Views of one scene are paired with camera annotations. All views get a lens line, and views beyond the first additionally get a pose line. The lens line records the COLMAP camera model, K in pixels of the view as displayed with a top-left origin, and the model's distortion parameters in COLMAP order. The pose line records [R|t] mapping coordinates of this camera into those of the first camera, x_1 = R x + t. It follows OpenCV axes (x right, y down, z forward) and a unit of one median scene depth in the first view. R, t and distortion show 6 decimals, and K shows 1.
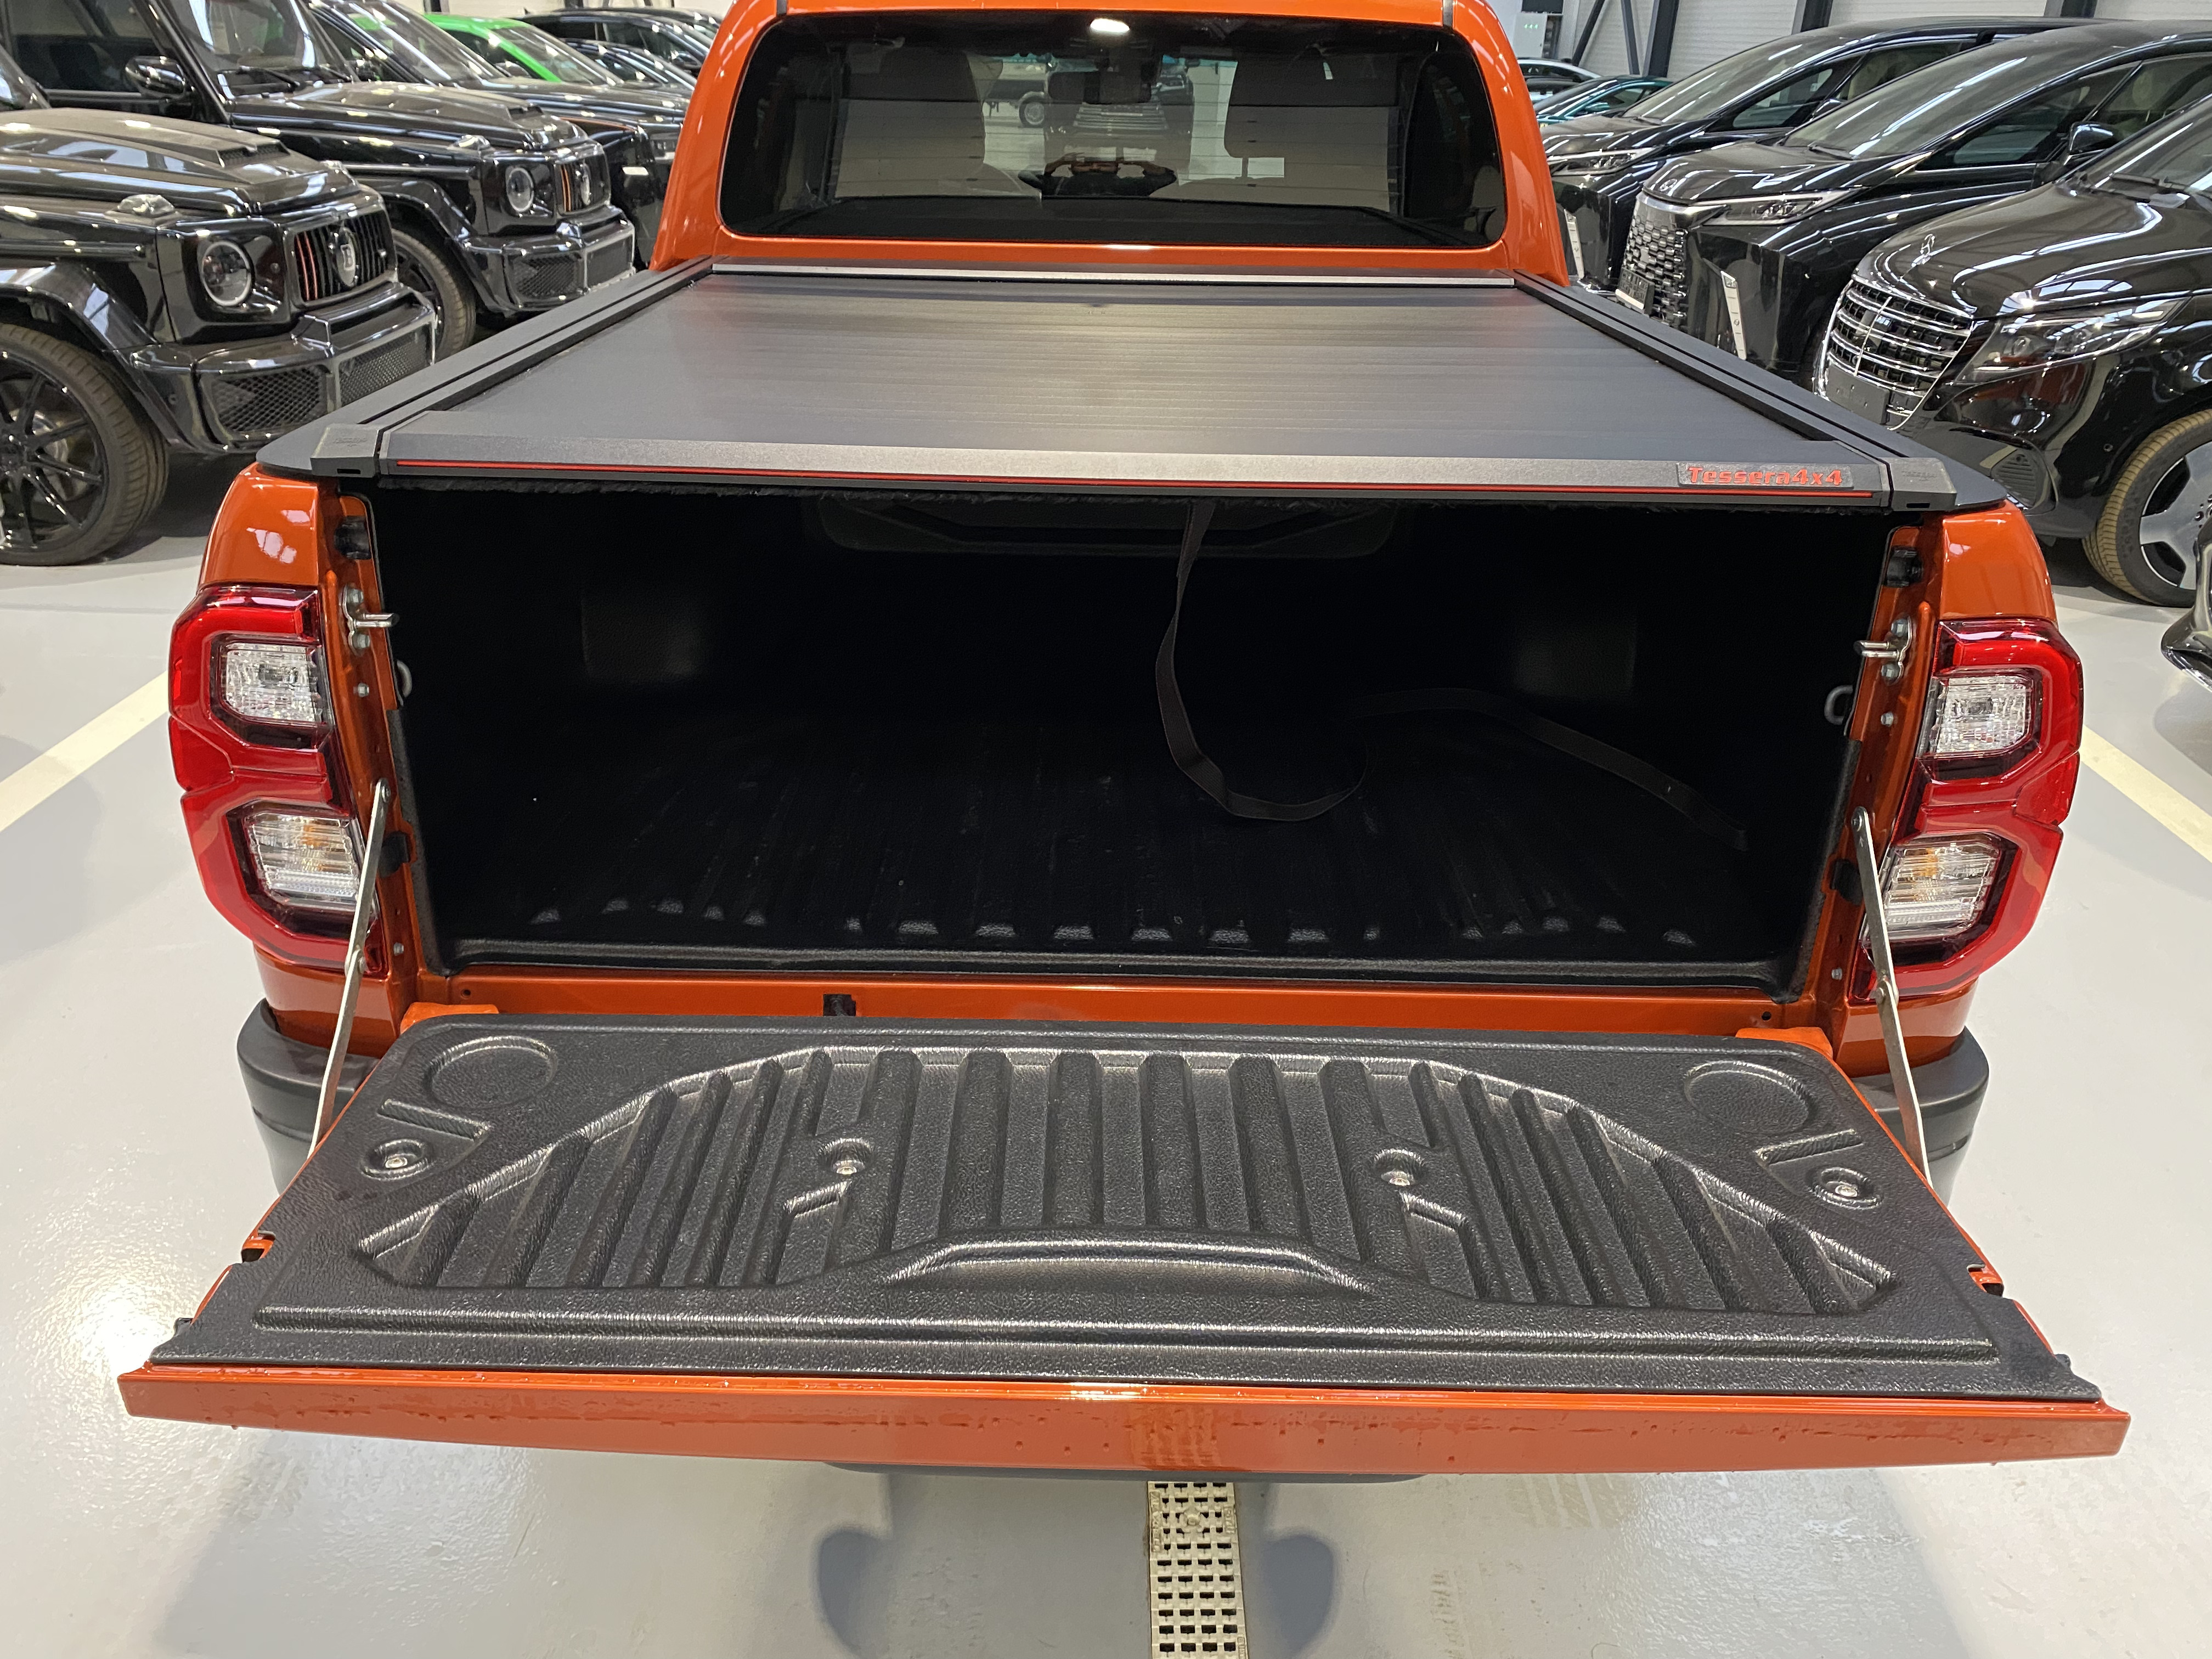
lens RADIAL K [[1693.1, 0, 1056.8], [0, 1693.1, 834.8], [0, 0, 1]] dist [0.013658, -0.015295]
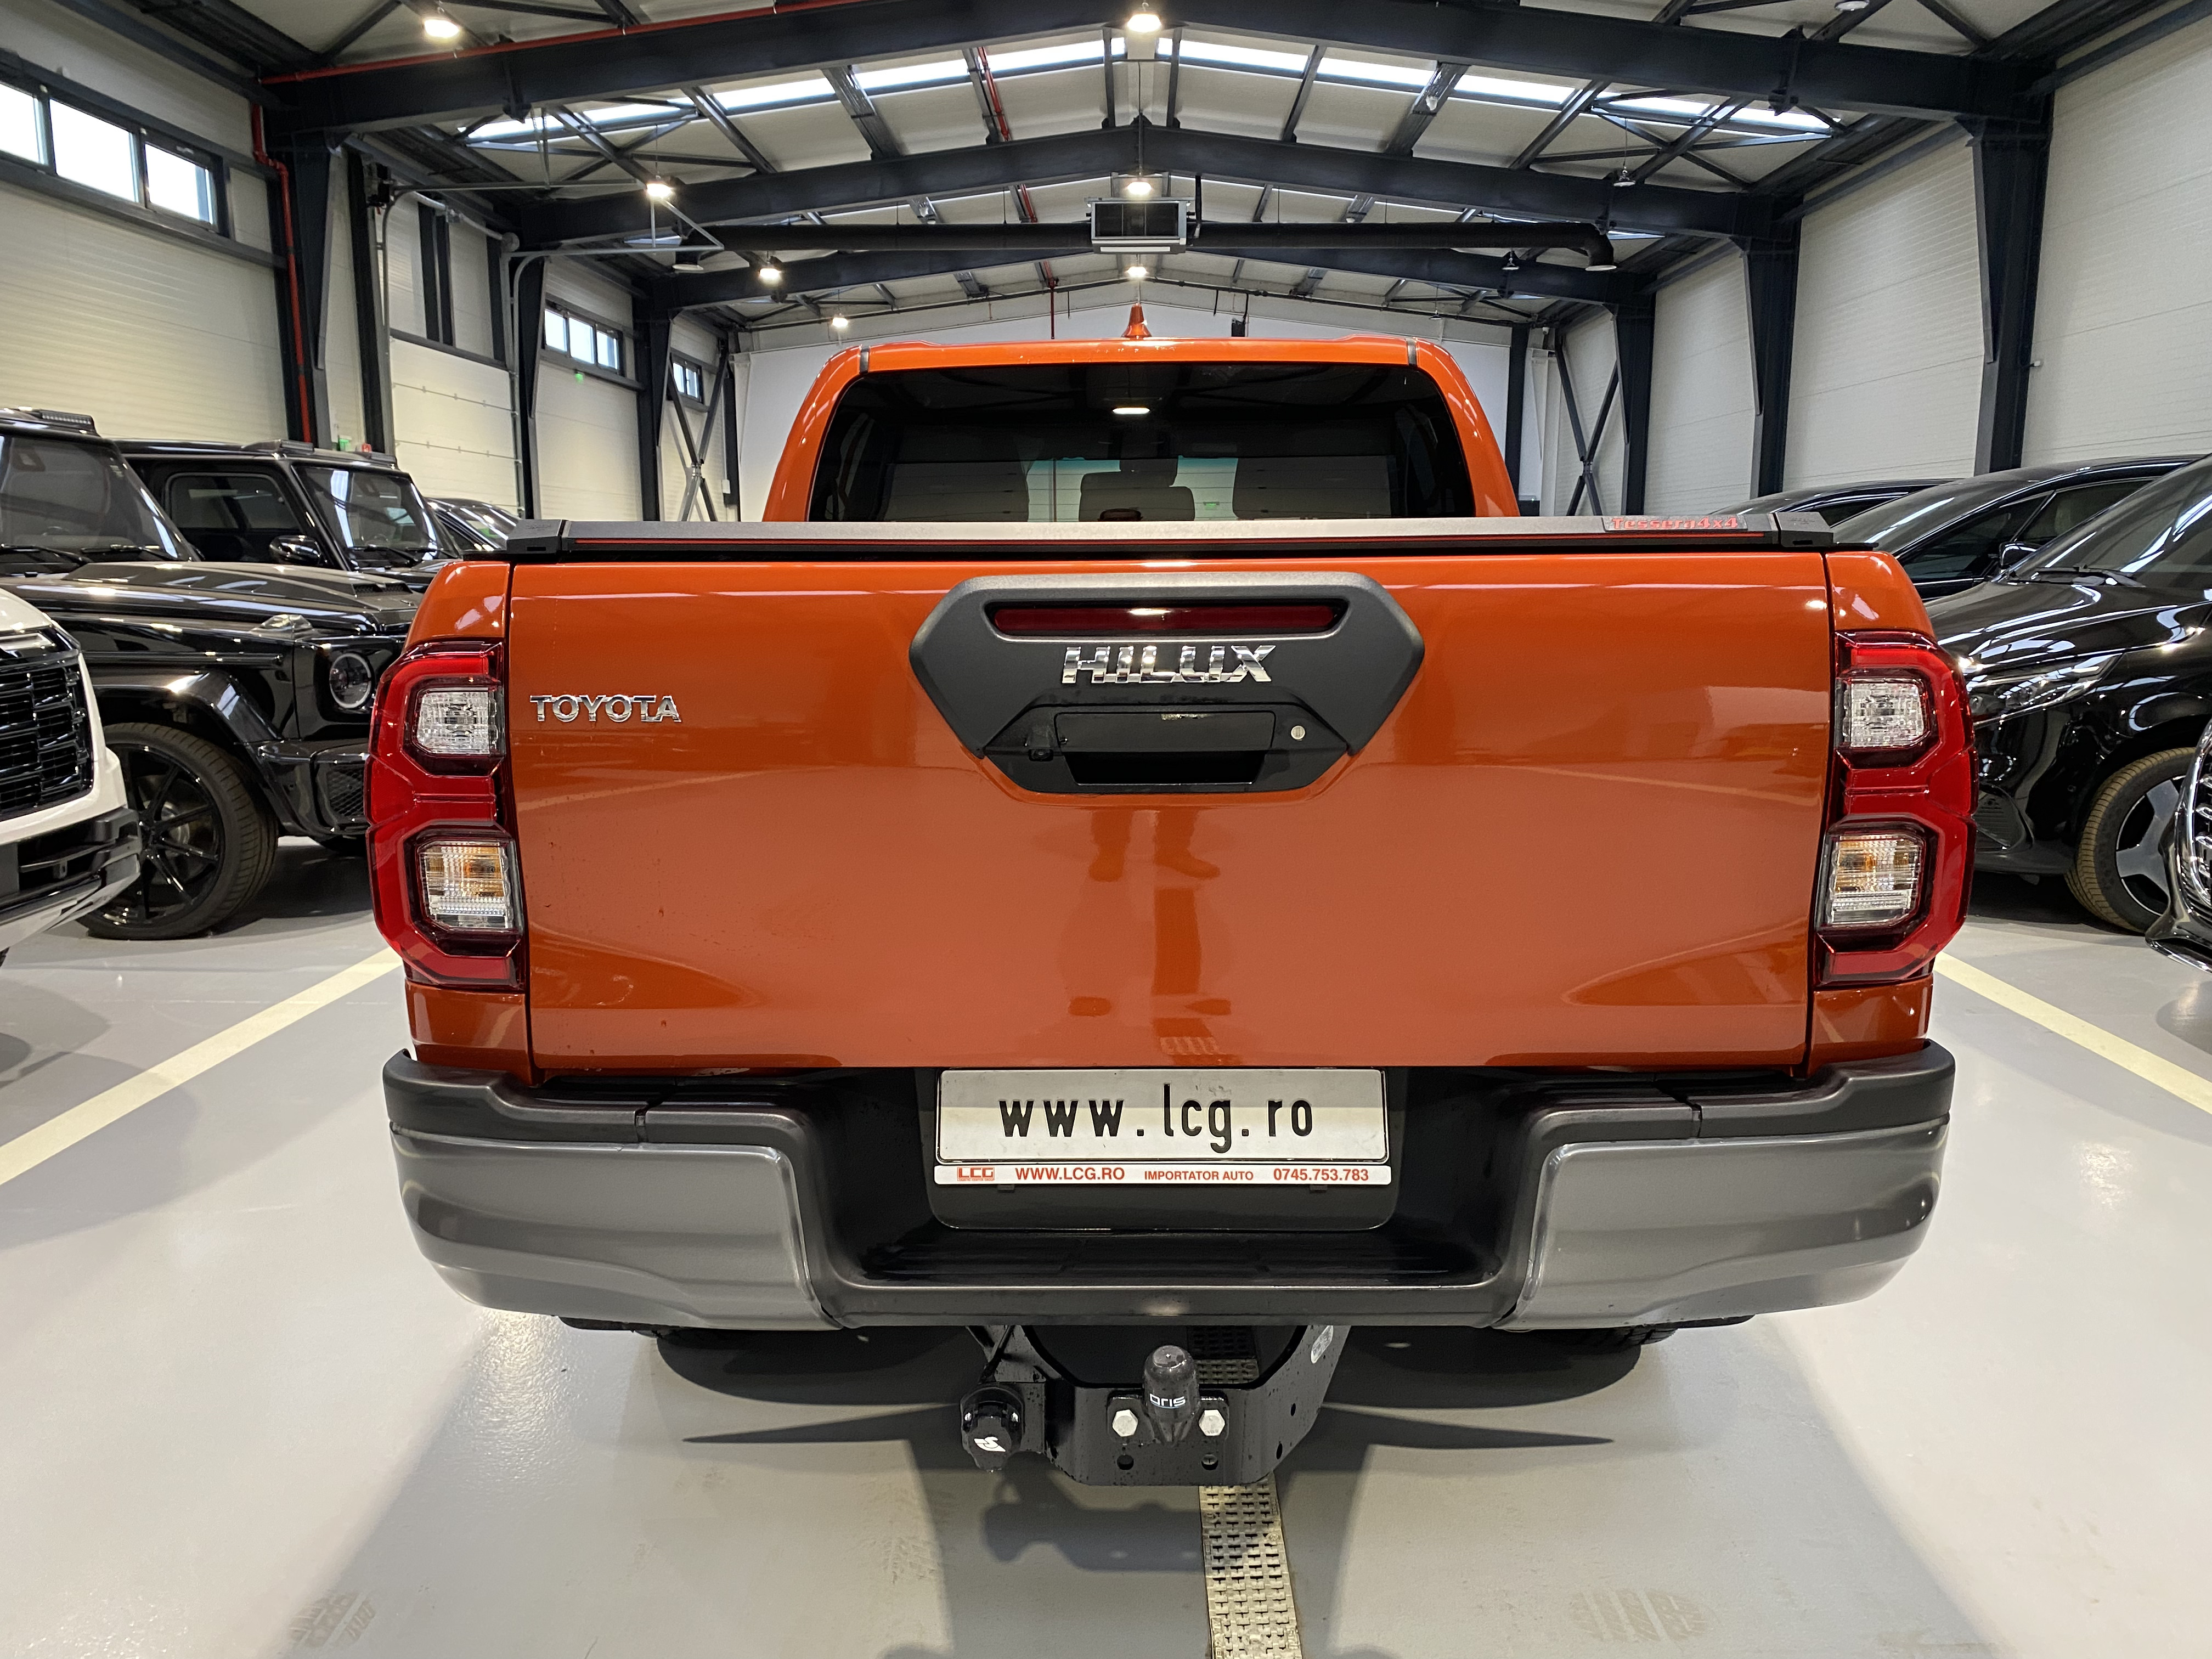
lens RADIAL K [[1678.9, 0, 1053.7], [0, 1678.9, 826.4], [0, 0, 1]] dist [0.008901, -0.005878]
pose [[0.999624, -0.018136, -0.020581, -0.011969], [0.011683, 0.960291, -0.278756, 0.286235], [0.024820, 0.278411, 0.960141, -0.107376]]
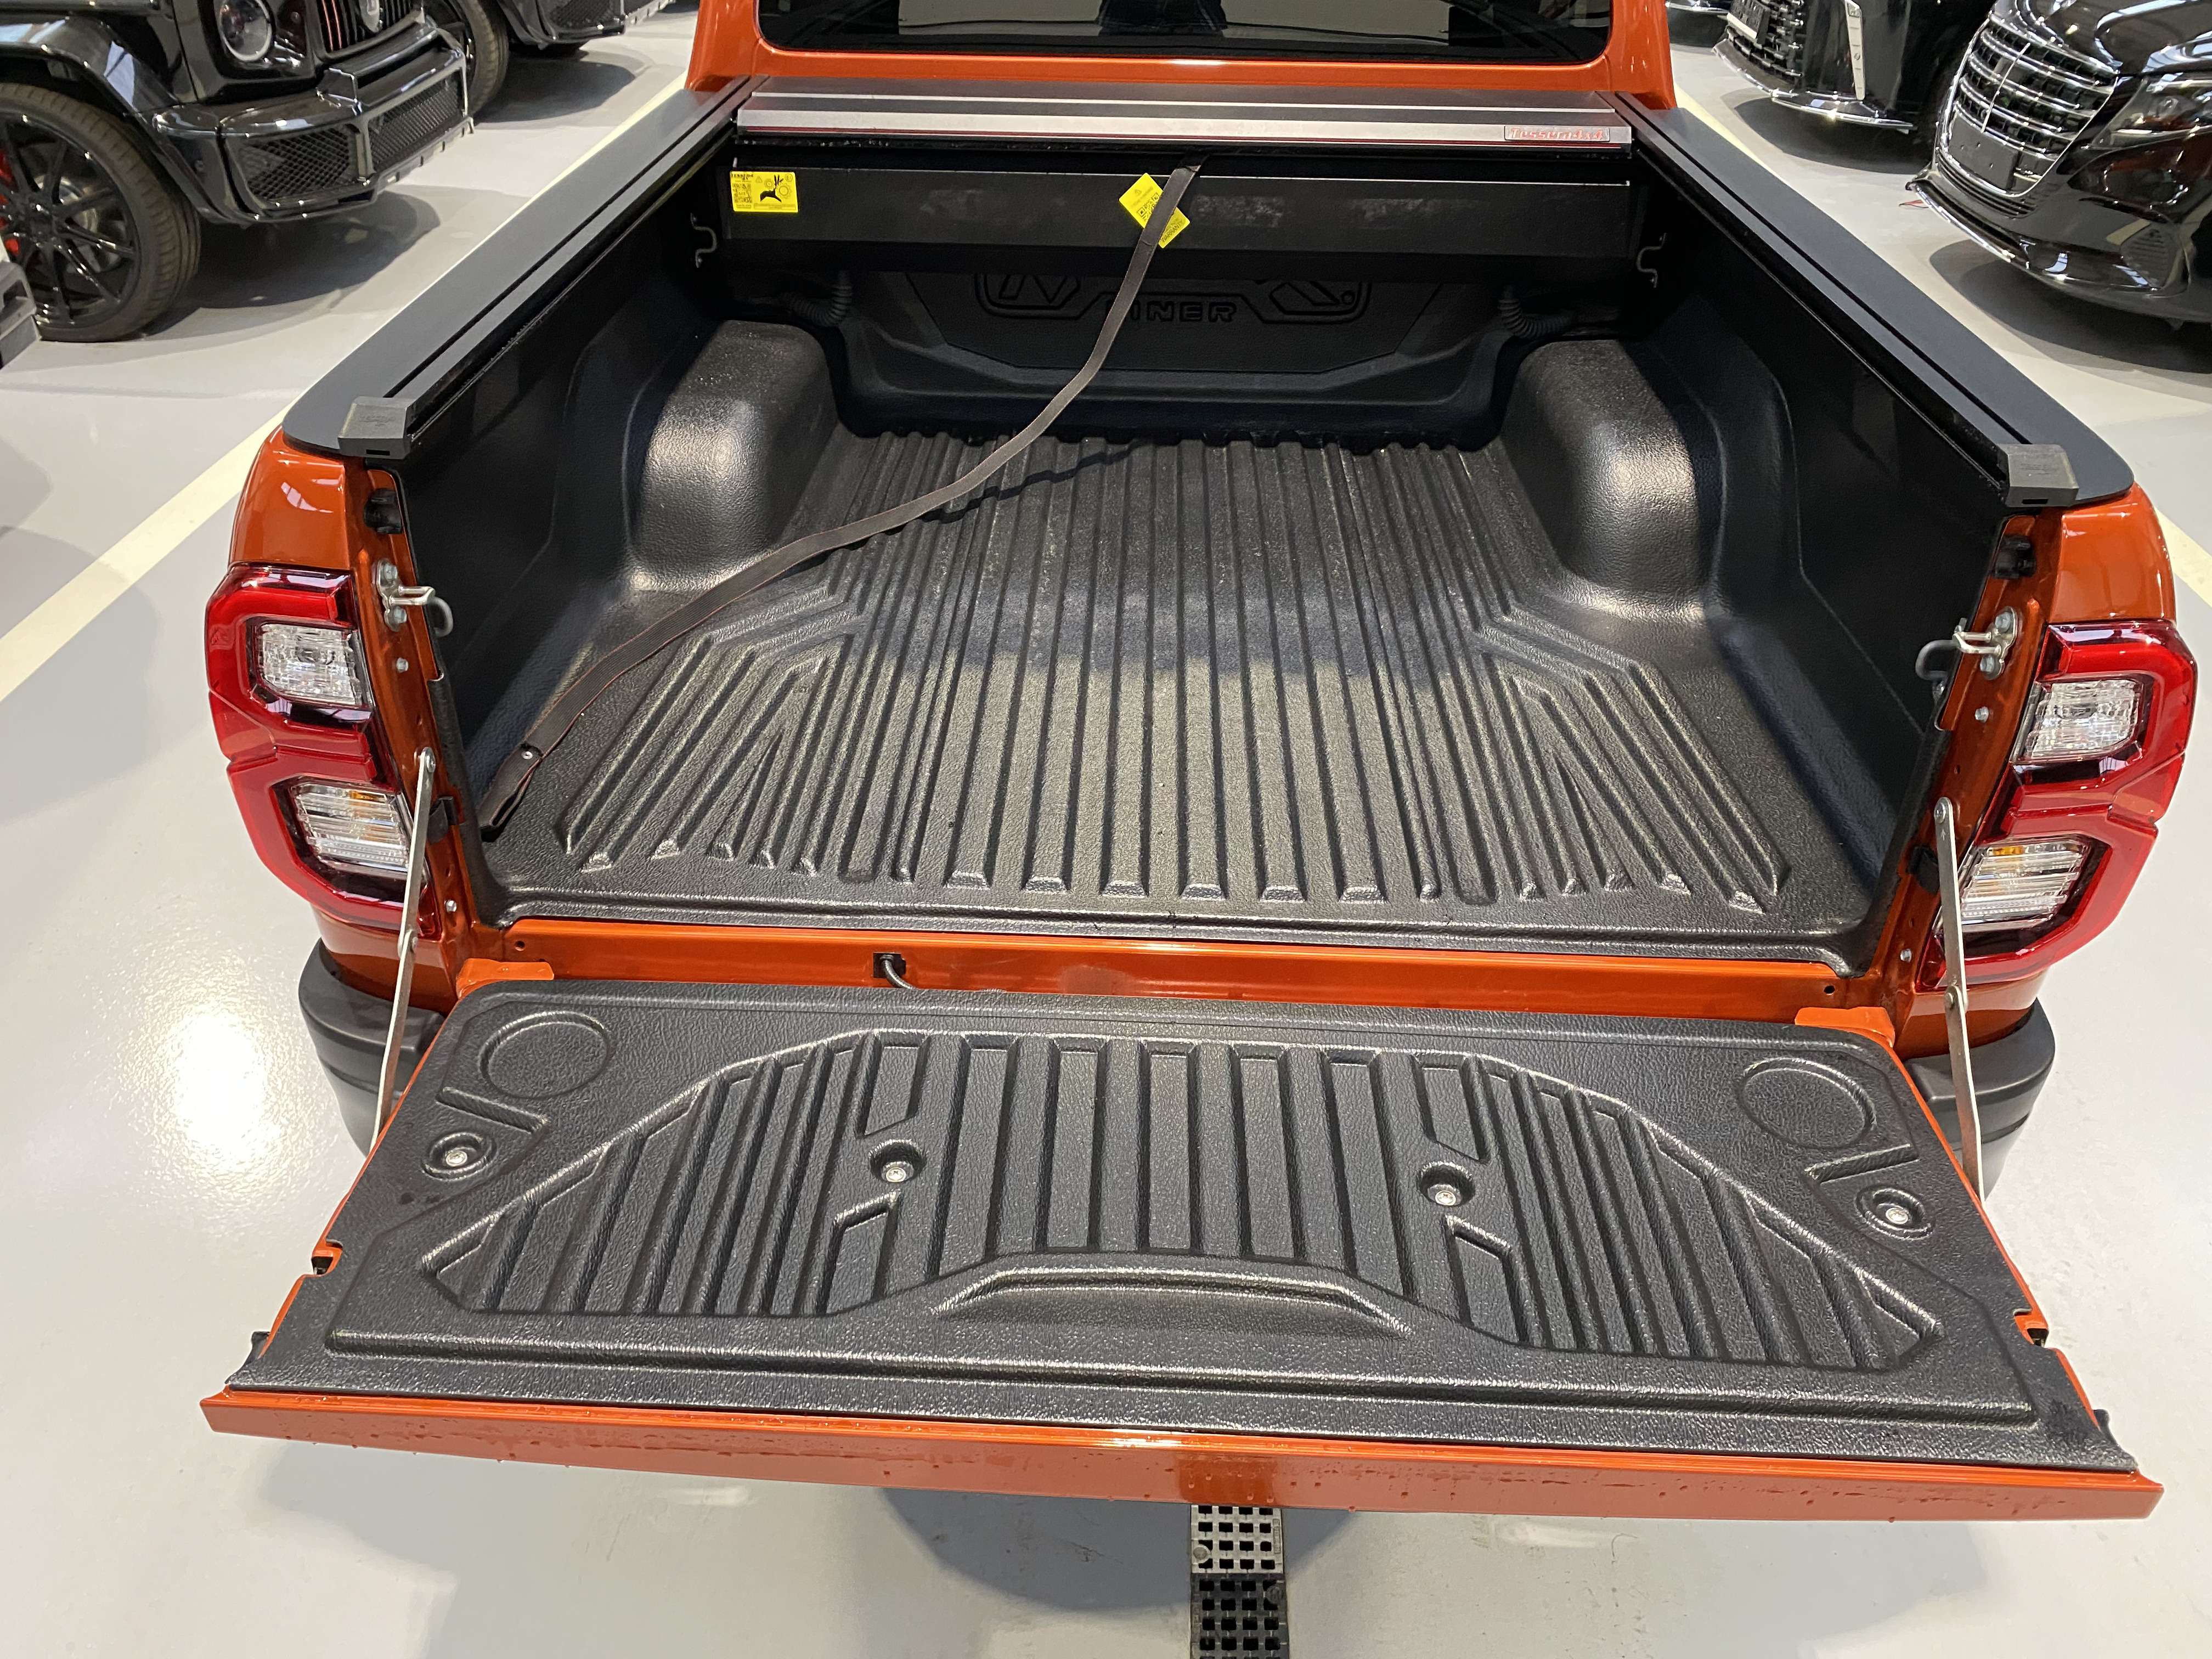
lens RADIAL K [[1693.1, 0, 1056.8], [0, 1693.1, 834.8], [0, 0, 1]] dist [0.013658, -0.015295]
pose [[0.999388, 0.012128, -0.032796, 0.002298], [-0.006834, 0.987581, 0.156964, -0.132673], [0.034293, -0.156644, 0.987060, 0.028889]]
